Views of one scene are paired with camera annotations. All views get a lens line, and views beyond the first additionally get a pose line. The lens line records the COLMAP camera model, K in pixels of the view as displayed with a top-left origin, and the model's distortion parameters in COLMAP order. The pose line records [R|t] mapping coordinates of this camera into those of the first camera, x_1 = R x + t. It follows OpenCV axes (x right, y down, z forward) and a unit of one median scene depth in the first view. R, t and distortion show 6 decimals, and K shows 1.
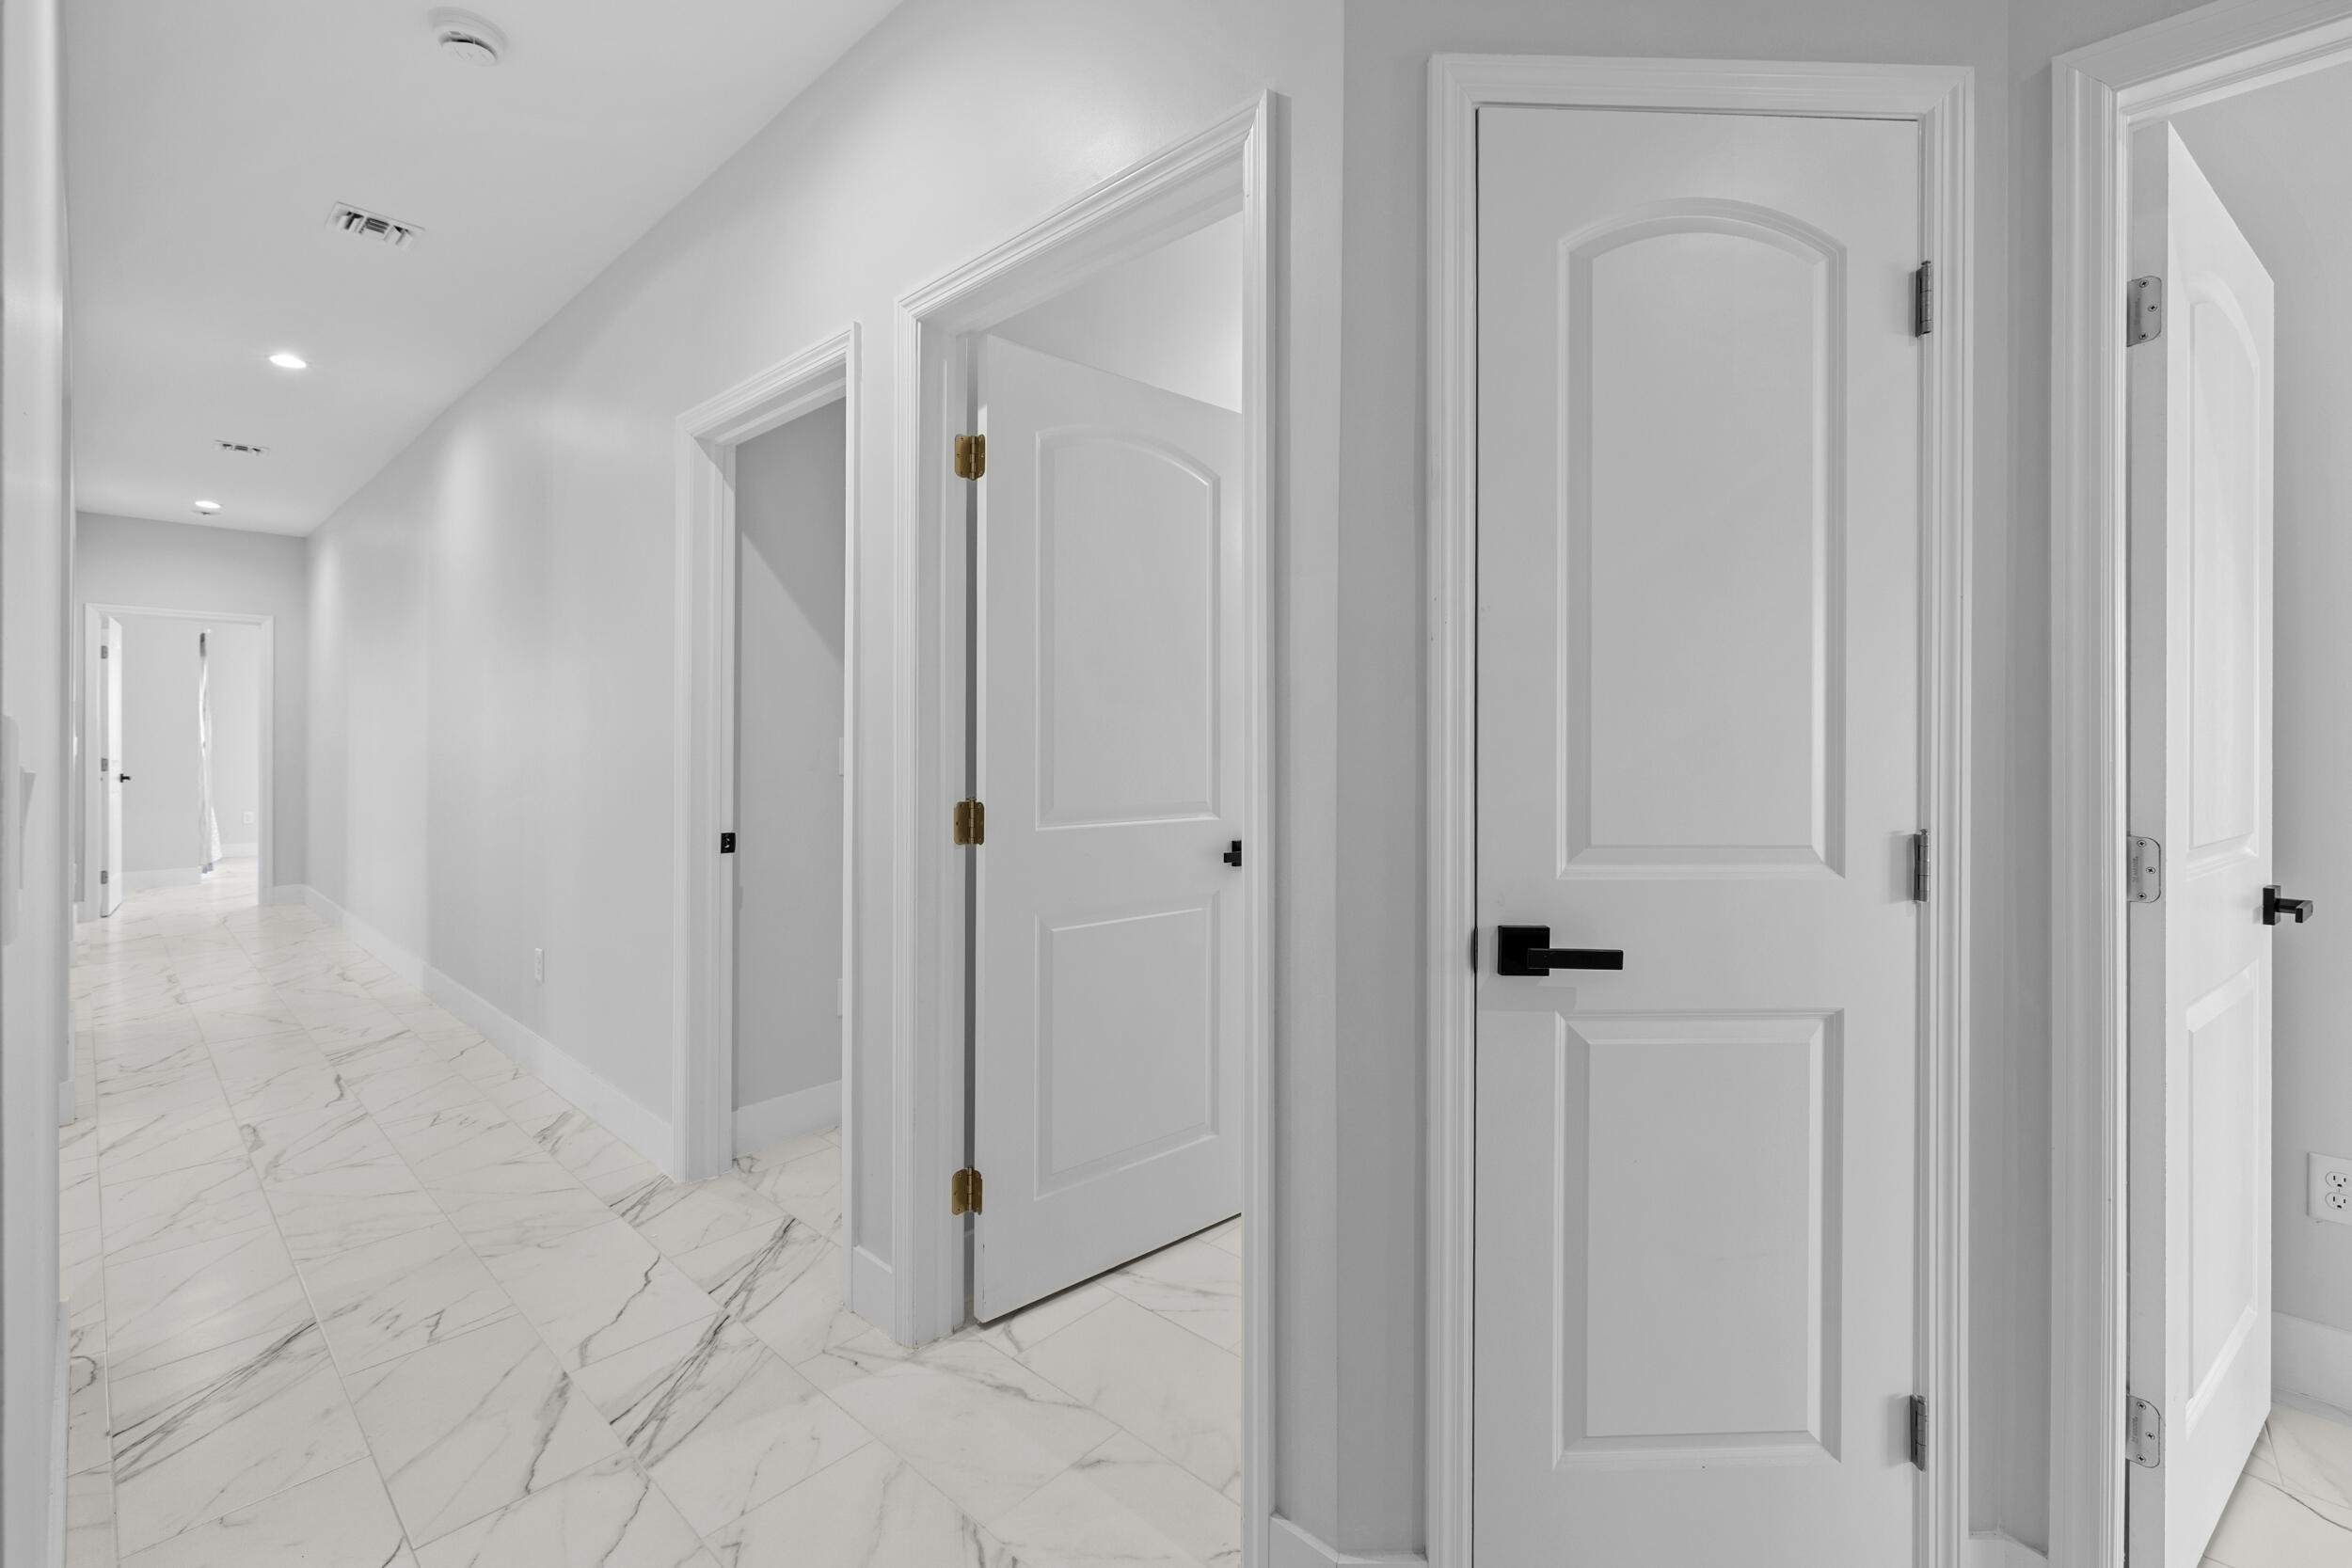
lens RADIAL K [[994.7, 0, 1177.2], [0, 994.7, 756.5], [0, 0, 1]] dist [0.001464, -0.000361]
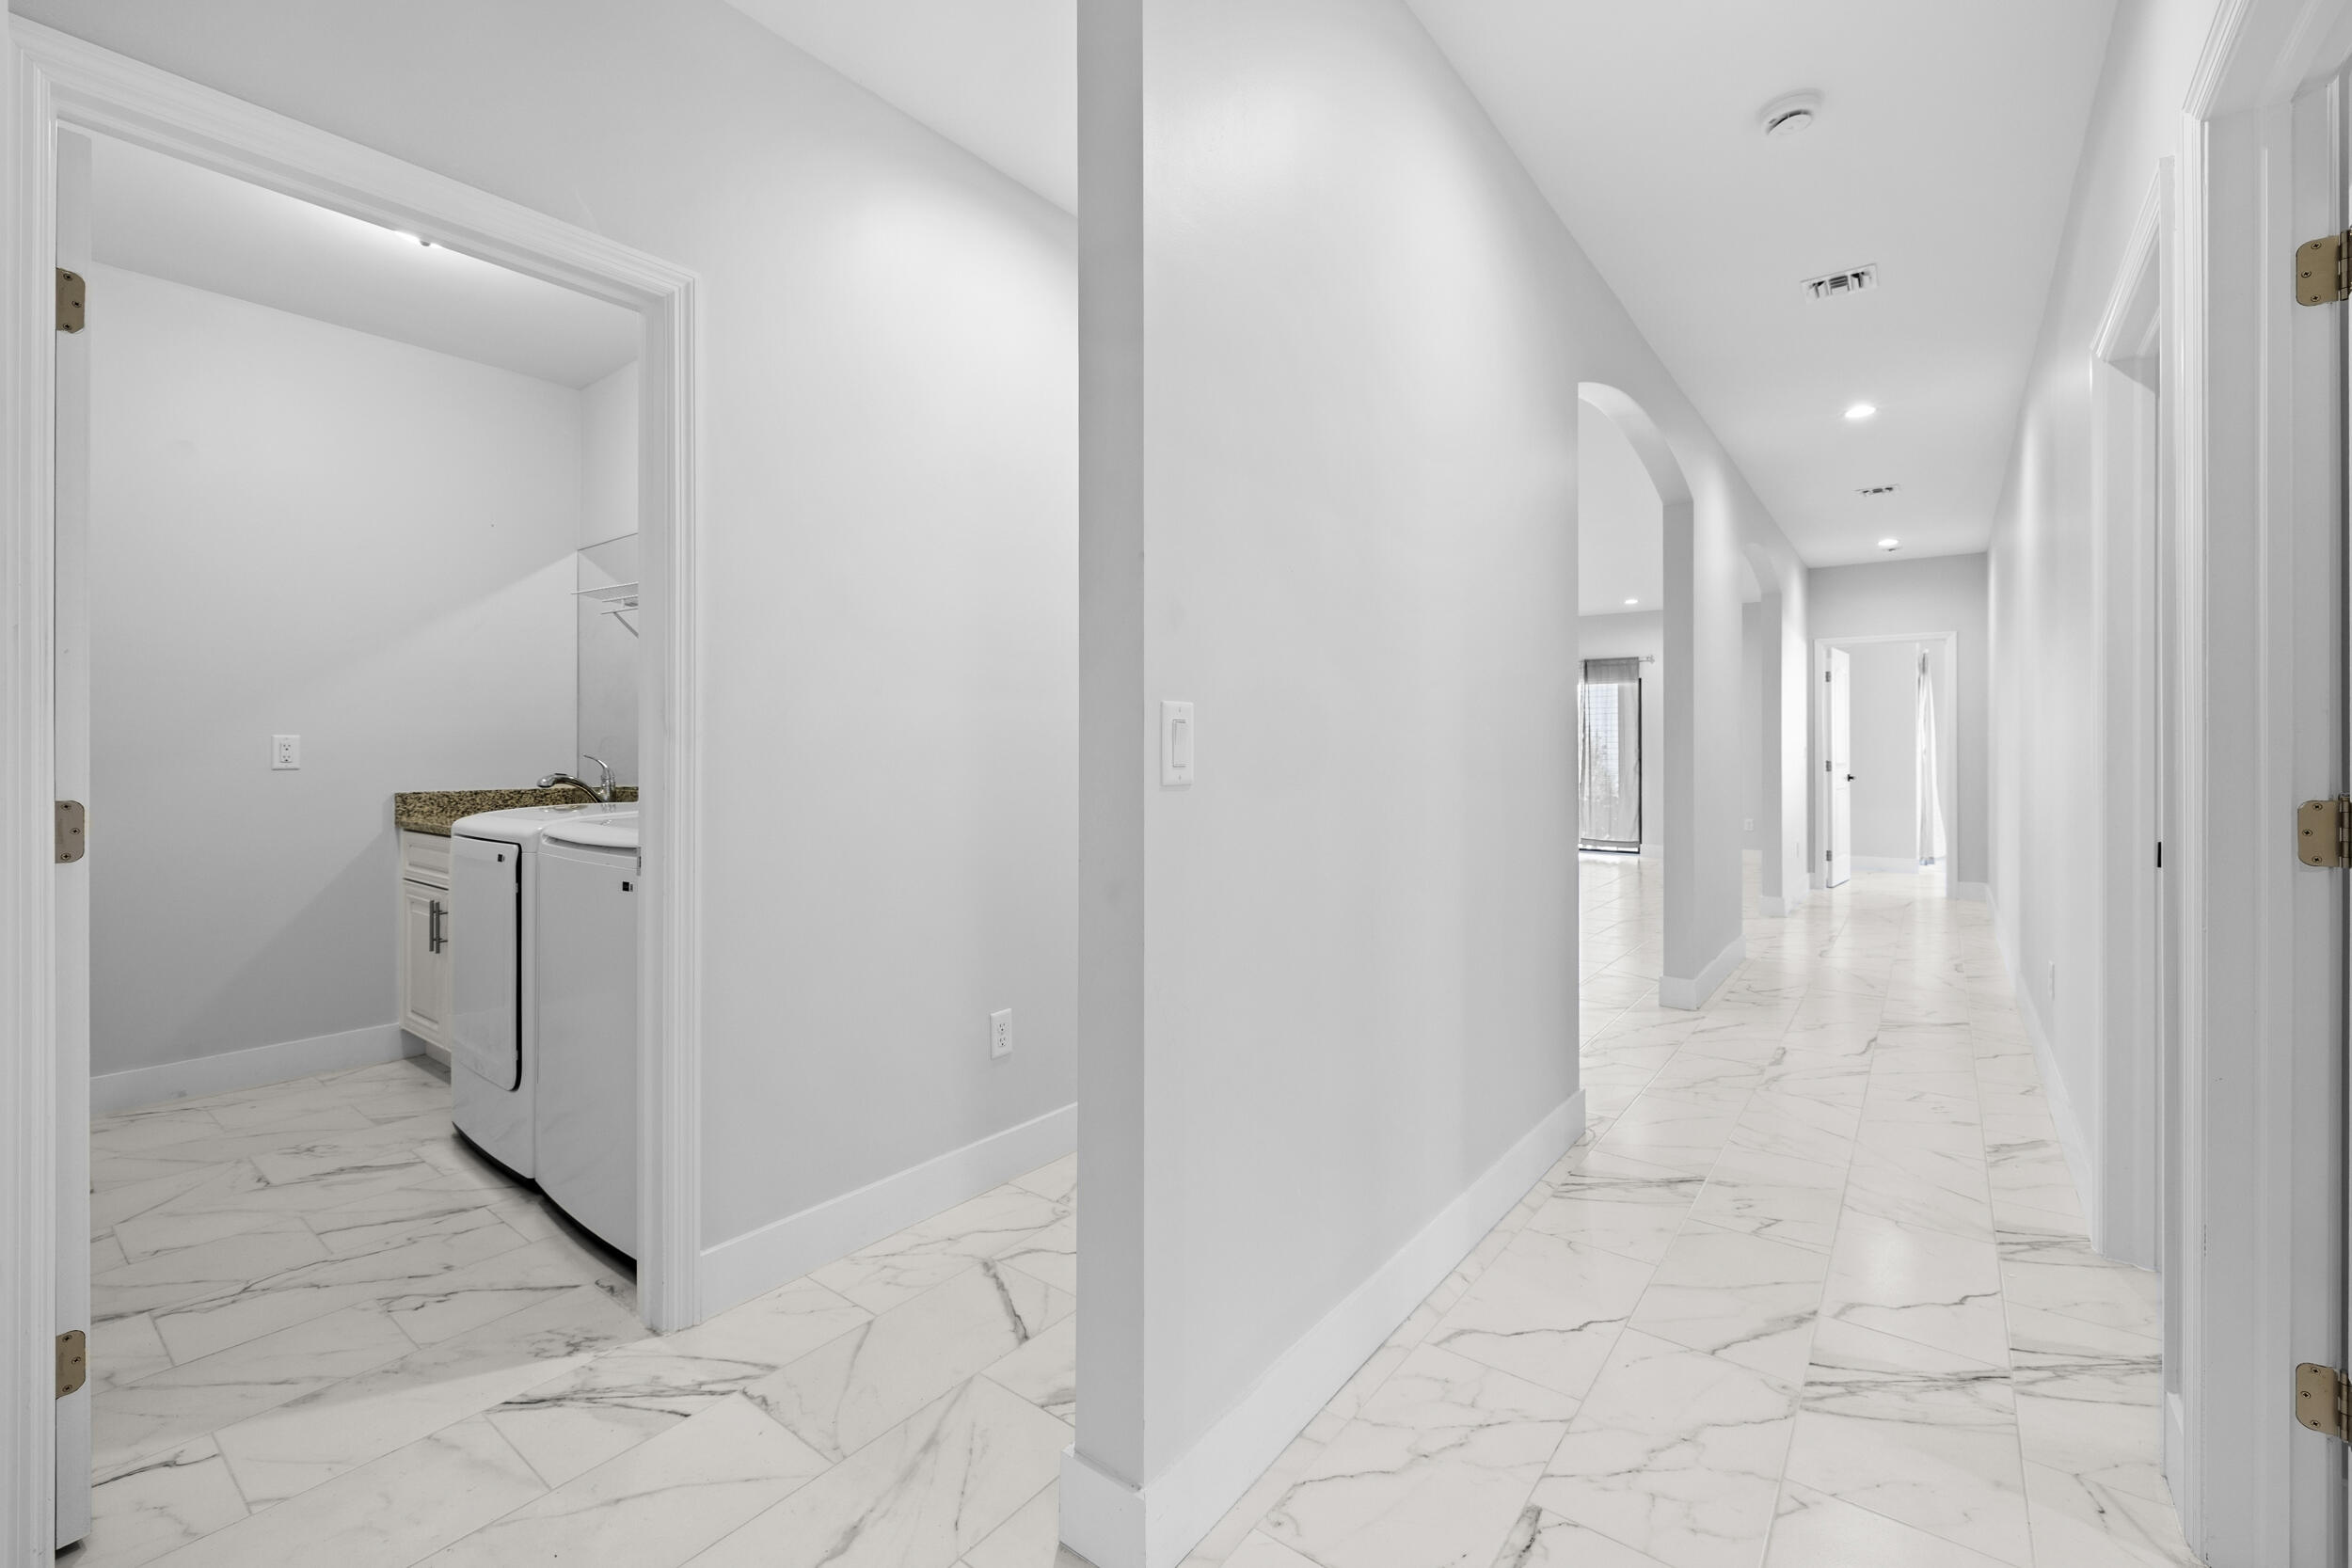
lens RADIAL K [[990.5, 0, 1156.7], [0, 990.5, 779.4], [0, 0, 1]] dist [-0.000585, 0.000145]
pose [[0.080213, 0.024133, -0.996486, 0.274796], [-0.013304, 0.999644, 0.023139, 0.019147], [0.996689, 0.011401, 0.080506, 0.138512]]
